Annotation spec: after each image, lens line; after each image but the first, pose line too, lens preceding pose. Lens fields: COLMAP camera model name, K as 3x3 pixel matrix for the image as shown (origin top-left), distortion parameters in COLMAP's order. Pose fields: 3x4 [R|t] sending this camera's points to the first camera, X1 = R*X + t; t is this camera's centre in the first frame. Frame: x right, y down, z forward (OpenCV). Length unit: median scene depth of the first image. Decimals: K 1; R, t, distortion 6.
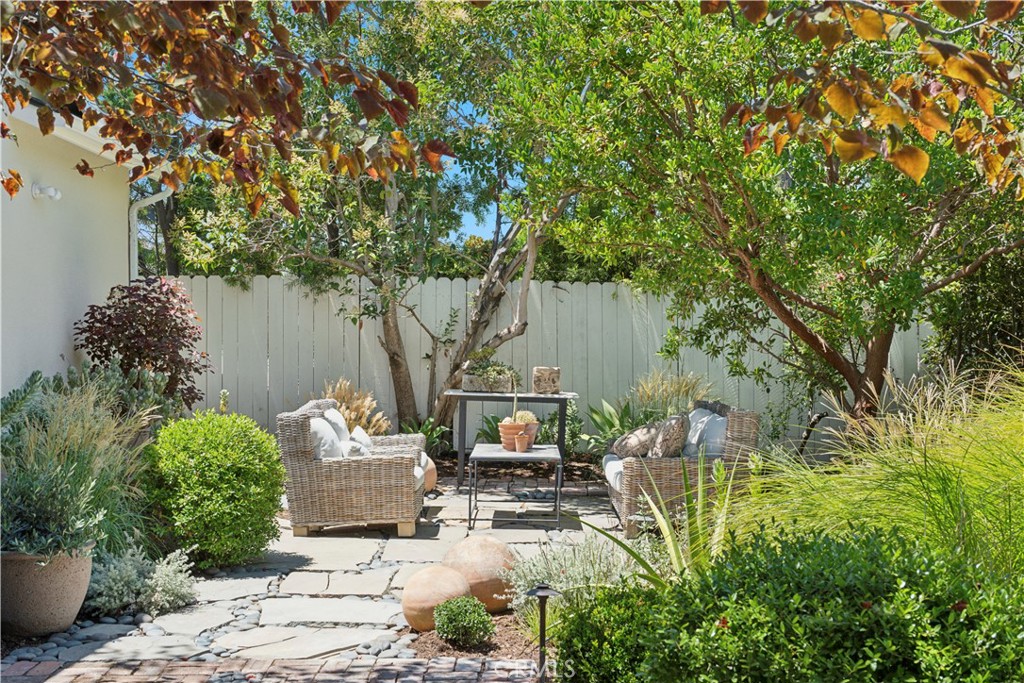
lens RADIAL K [[1327.3, 0, 512.8], [0, 1327.3, 341.1], [0, 0, 1]] dist [-0.017332, 0.000000]
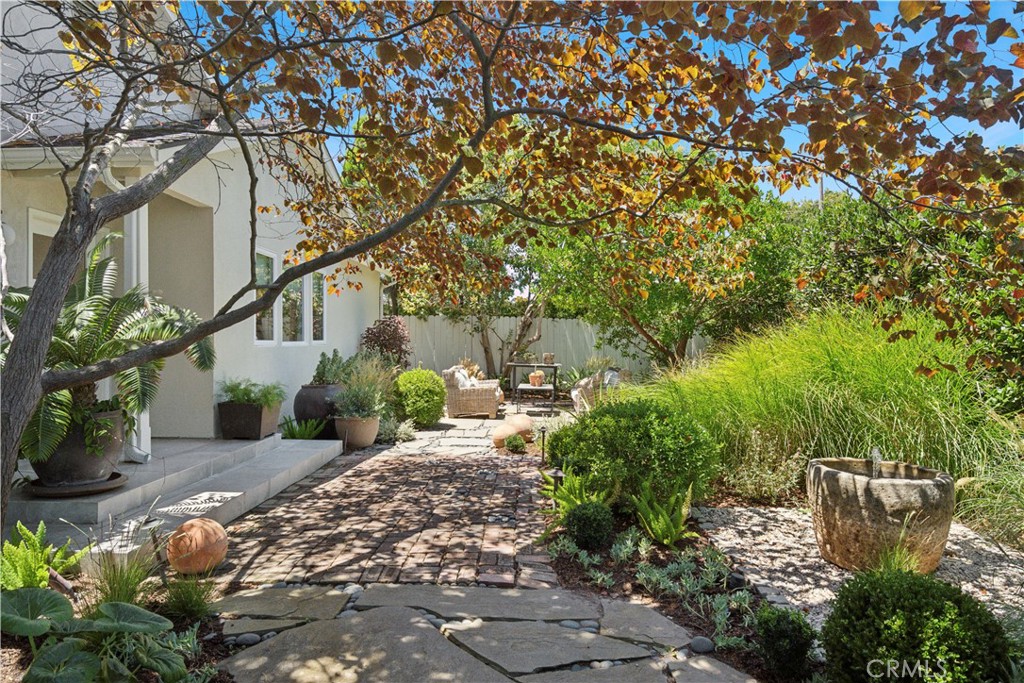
lens RADIAL K [[648.9, 0, 511.5], [0, 648.9, 343.1], [0, 0, 1]] dist [-0.000774, -0.000006]
pose [[0.999189, 0.005155, -0.039938, 0.005015], [-0.005246, 0.999984, -0.002176, 0.003778], [0.039926, 0.002383, 0.999200, -0.224612]]
